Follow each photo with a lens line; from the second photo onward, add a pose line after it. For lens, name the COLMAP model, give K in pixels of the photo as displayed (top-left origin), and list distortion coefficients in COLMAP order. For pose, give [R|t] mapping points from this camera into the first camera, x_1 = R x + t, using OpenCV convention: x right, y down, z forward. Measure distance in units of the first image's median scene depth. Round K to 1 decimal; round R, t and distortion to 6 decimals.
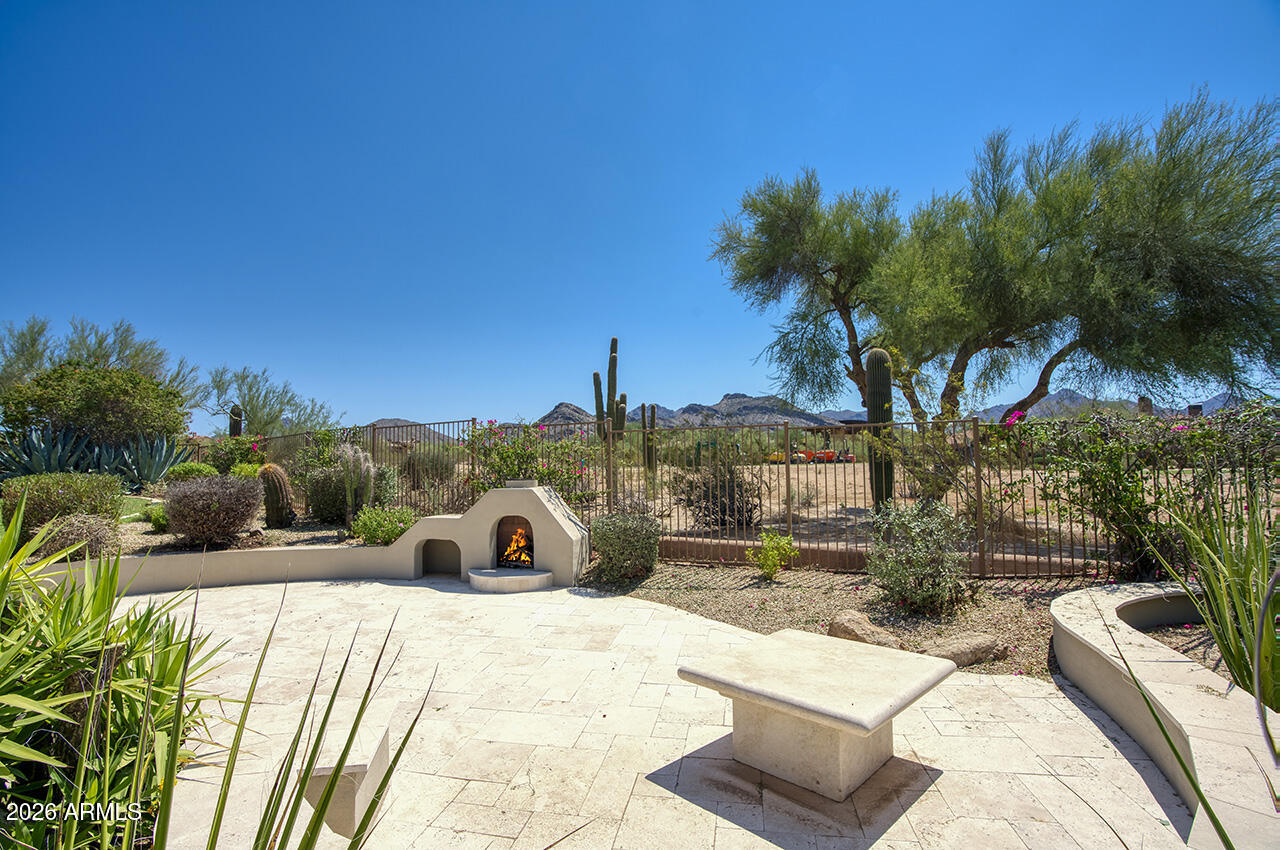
lens RADIAL K [[601.8, 0, 640.8], [0, 601.8, 419.9], [0, 0, 1]] dist [-0.000027, 0.000323]
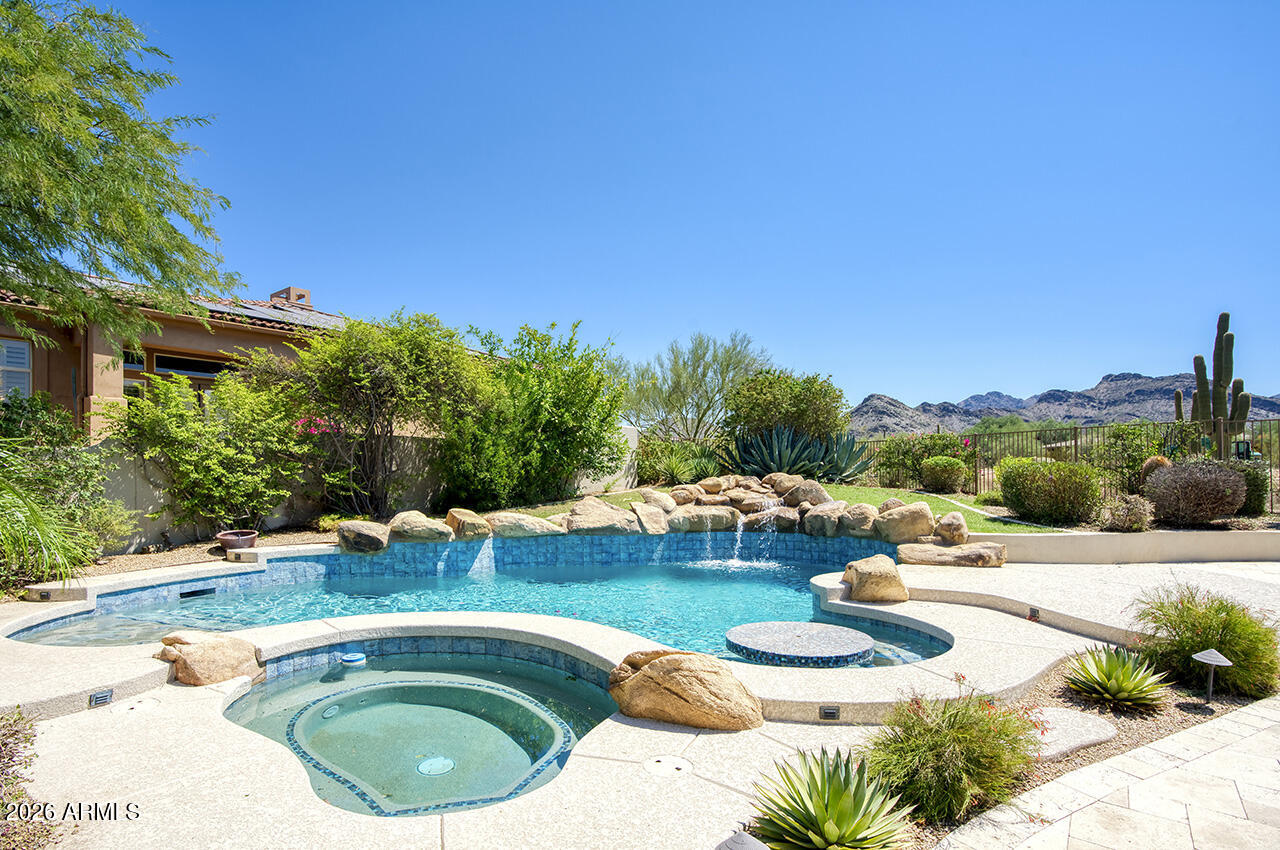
lens RADIAL K [[666.7, 0, 641.5], [0, 666.7, 430.9], [0, 0, 1]] dist [-0.003288, 0.000550]
pose [[0.892296, -0.011917, -0.451294, -0.358207], [0.021967, 0.999614, 0.017035, -0.005971], [0.450916, -0.025114, 0.892213, -0.211040]]
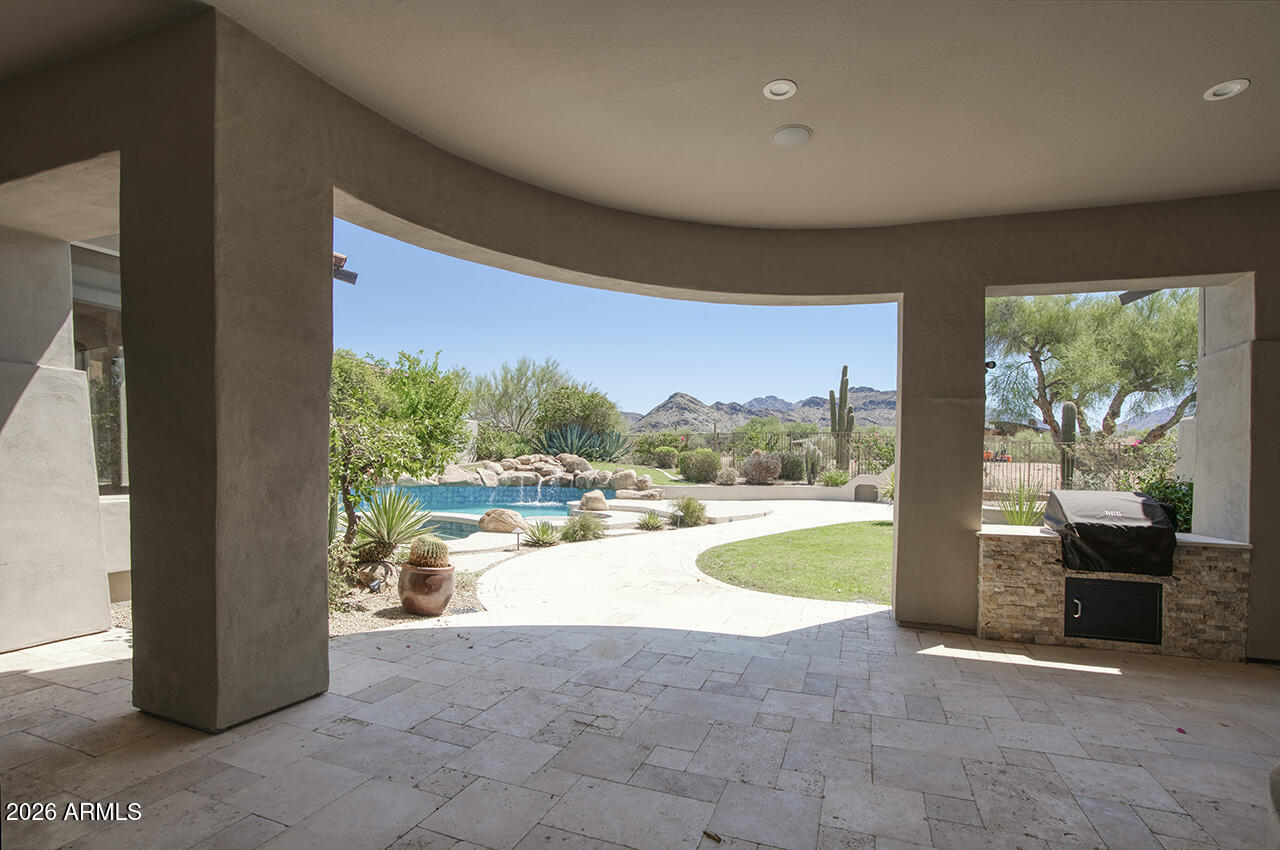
lens RADIAL K [[601.8, 0, 648.5], [0, 601.8, 445.4], [0, 0, 1]] dist [-0.000027, 0.000323]
pose [[0.983465, 0.035714, -0.177542, -0.242967], [-0.025382, 0.997868, 0.060132, -0.024828], [0.179311, -0.054631, 0.982274, -0.475951]]
